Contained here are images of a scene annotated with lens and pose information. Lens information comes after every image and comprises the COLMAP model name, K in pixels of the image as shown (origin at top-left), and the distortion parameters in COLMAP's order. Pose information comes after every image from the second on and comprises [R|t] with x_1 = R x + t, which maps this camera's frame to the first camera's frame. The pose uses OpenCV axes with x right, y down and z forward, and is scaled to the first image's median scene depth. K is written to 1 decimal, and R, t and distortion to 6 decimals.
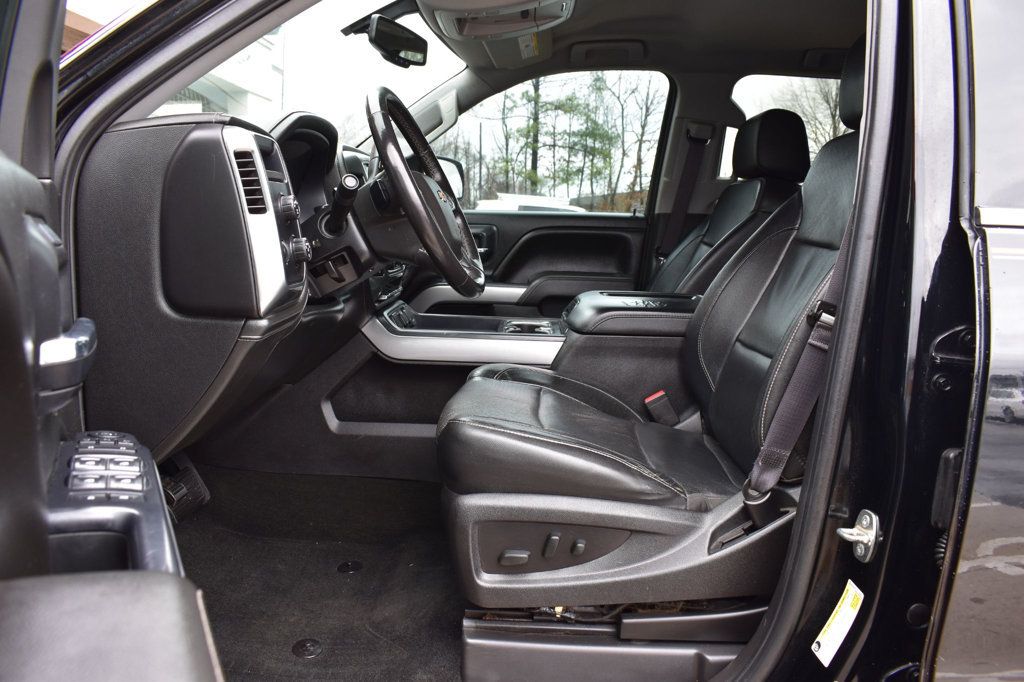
lens RADIAL K [[797.5, 0, 514.8], [0, 797.5, 335.2], [0, 0, 1]] dist [-0.095909, 0.021243]
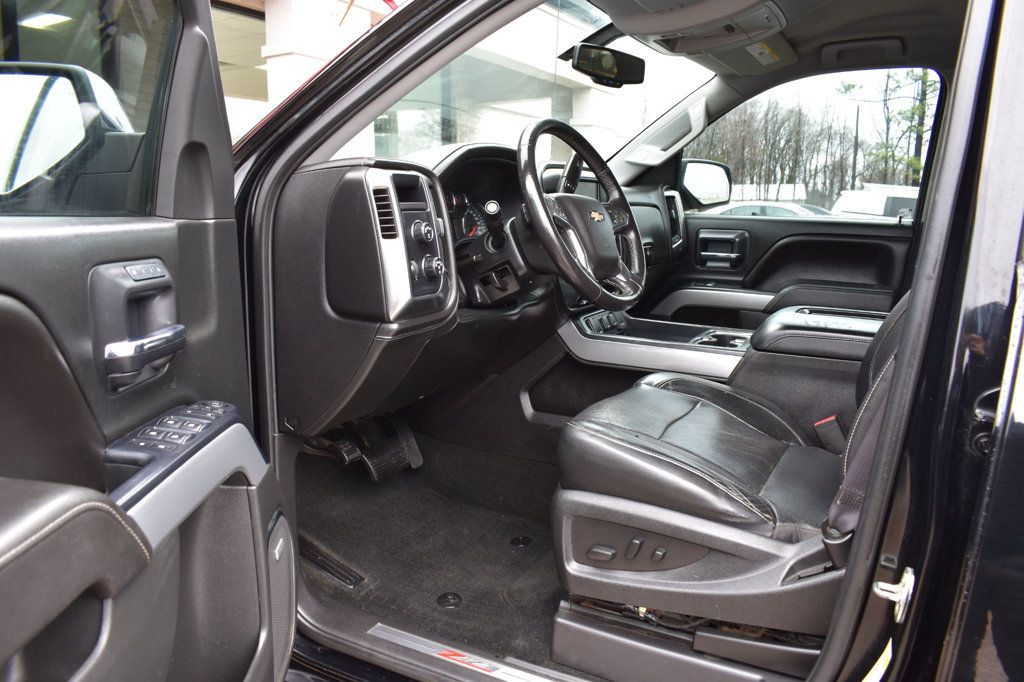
lens RADIAL K [[797.5, 0, 512.6], [0, 797.5, 337.4], [0, 0, 1]] dist [-0.095909, 0.021243]
pose [[0.897809, 0.069916, -0.434800, 0.333823], [-0.061979, 0.997551, 0.032428, -0.043103], [0.436002, -0.002165, 0.899943, -0.034648]]
